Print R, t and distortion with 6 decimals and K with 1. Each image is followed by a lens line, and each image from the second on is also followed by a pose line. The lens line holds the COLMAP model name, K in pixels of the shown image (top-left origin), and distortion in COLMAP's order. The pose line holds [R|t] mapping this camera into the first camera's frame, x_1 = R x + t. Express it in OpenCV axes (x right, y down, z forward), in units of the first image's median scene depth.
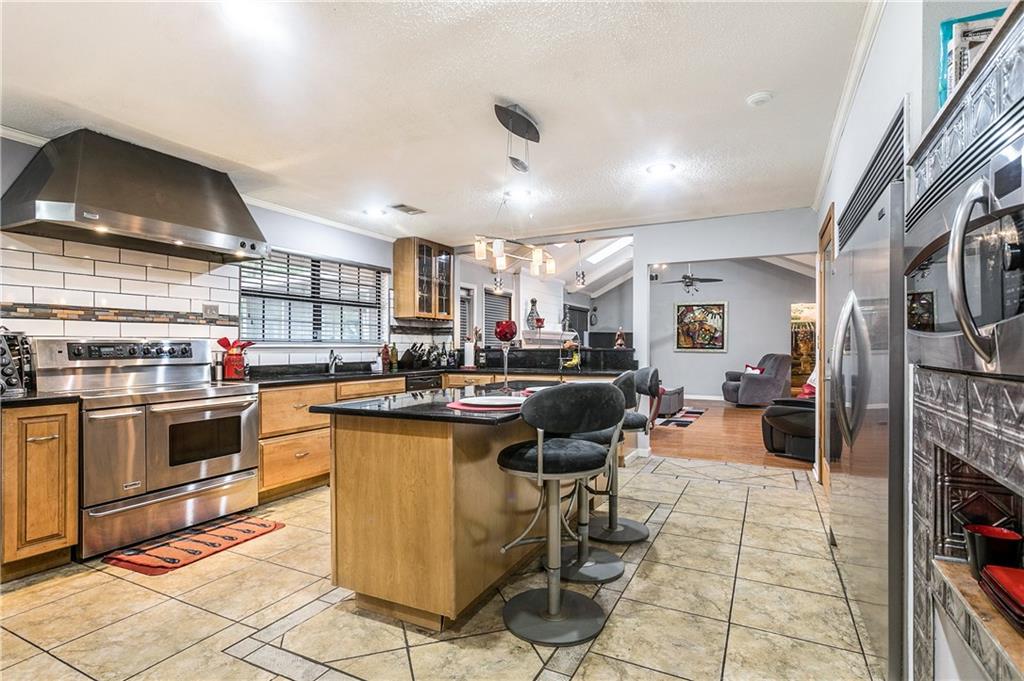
lens RADIAL K [[498.1, 0, 510.5], [0, 498.1, 343.5], [0, 0, 1]] dist [0.005526, 0.000718]
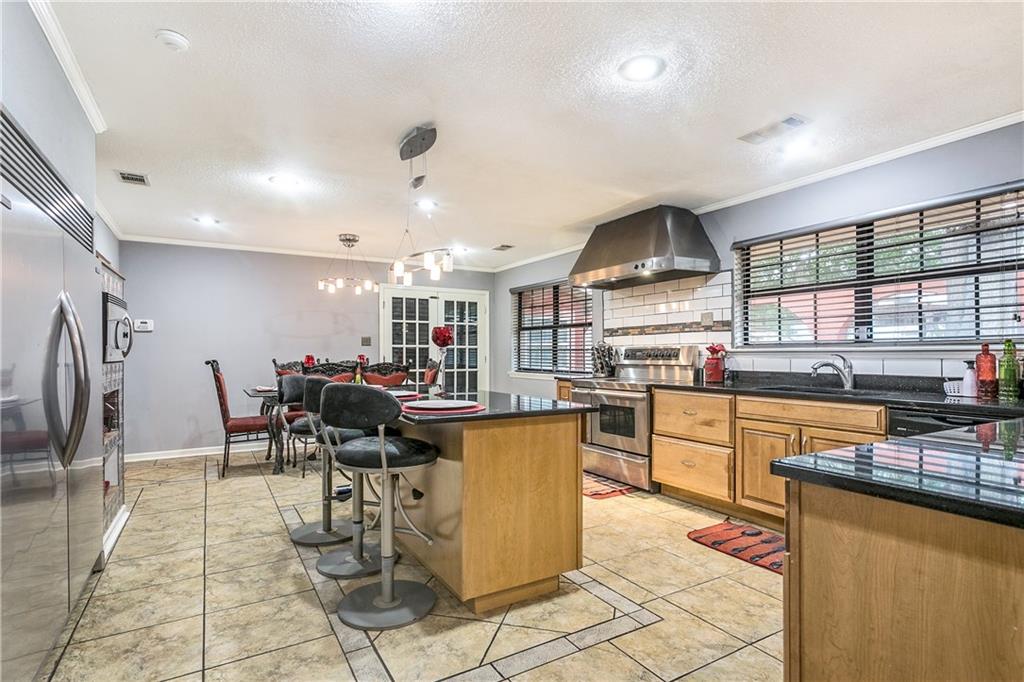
lens RADIAL K [[498.1, 0, 506.0], [0, 498.1, 350.7], [0, 0, 1]] dist [0.005526, 0.000718]
pose [[-0.524779, -0.000088, -0.851238, 0.696602], [0.010493, 0.999923, -0.006573, 0.009963], [0.851174, -0.012381, -0.524738, 1.450957]]
